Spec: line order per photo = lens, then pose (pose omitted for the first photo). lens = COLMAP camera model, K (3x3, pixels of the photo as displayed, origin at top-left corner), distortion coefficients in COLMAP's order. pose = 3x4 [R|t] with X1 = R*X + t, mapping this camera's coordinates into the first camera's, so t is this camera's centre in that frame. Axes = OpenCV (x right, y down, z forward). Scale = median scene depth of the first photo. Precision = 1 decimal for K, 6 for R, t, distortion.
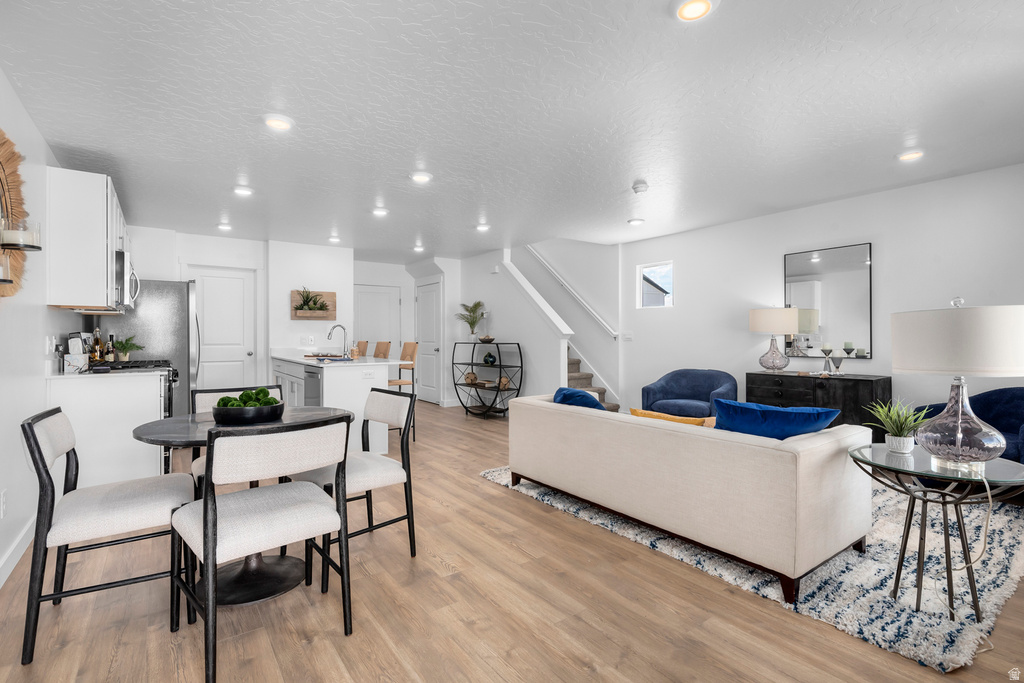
lens RADIAL K [[493.8, 0, 513.8], [0, 493.8, 337.0], [0, 0, 1]] dist [0.002920, 0.000221]
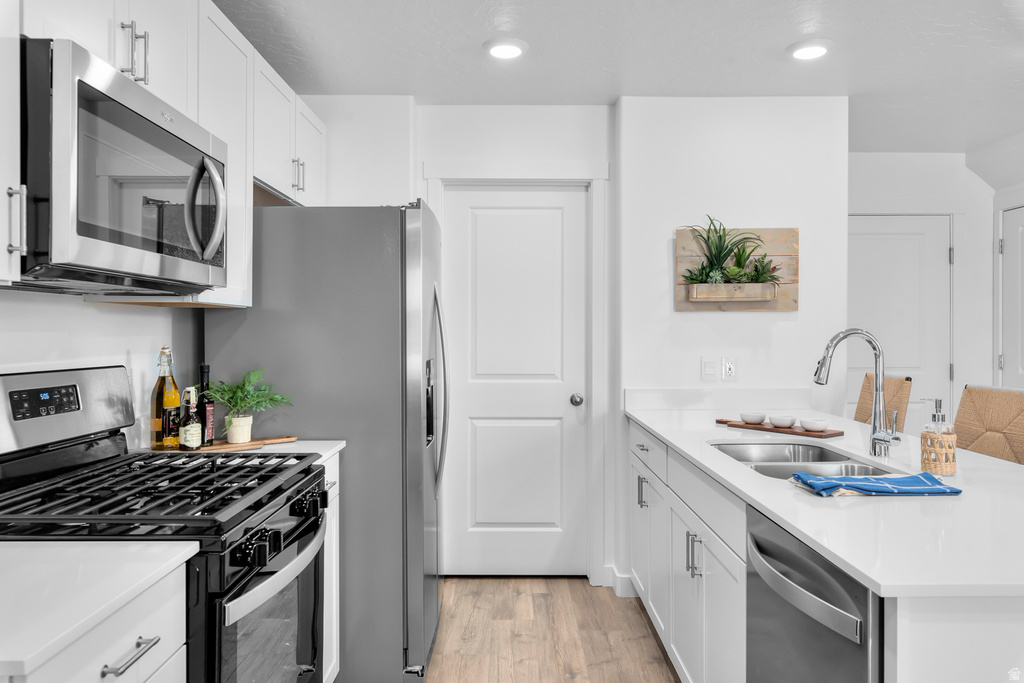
lens RADIAL K [[731.1, 0, 513.7], [0, 731.1, 340.2], [0, 0, 1]] dist [-0.004058, 0.000742]
pose [[0.817360, 0.008444, -0.576065, -0.239641], [-0.001312, 0.999917, 0.012796, -0.020667], [0.576125, -0.009703, 0.817304, 0.495727]]
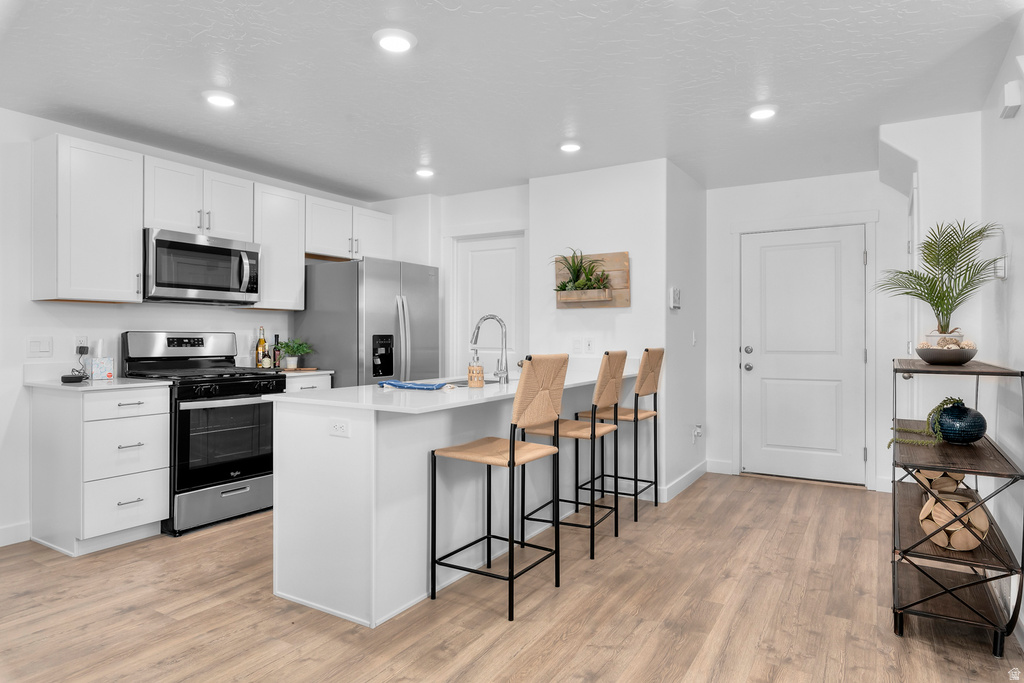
lens RADIAL K [[630.0, 0, 510.3], [0, 630.0, 321.5], [0, 0, 1]] dist [0.056042, 0.002039]
pose [[0.400722, -0.016826, -0.916045, 0.198884], [-0.003887, 0.999791, -0.020065, -0.005074], [0.916192, 0.011601, 0.400573, 0.651900]]
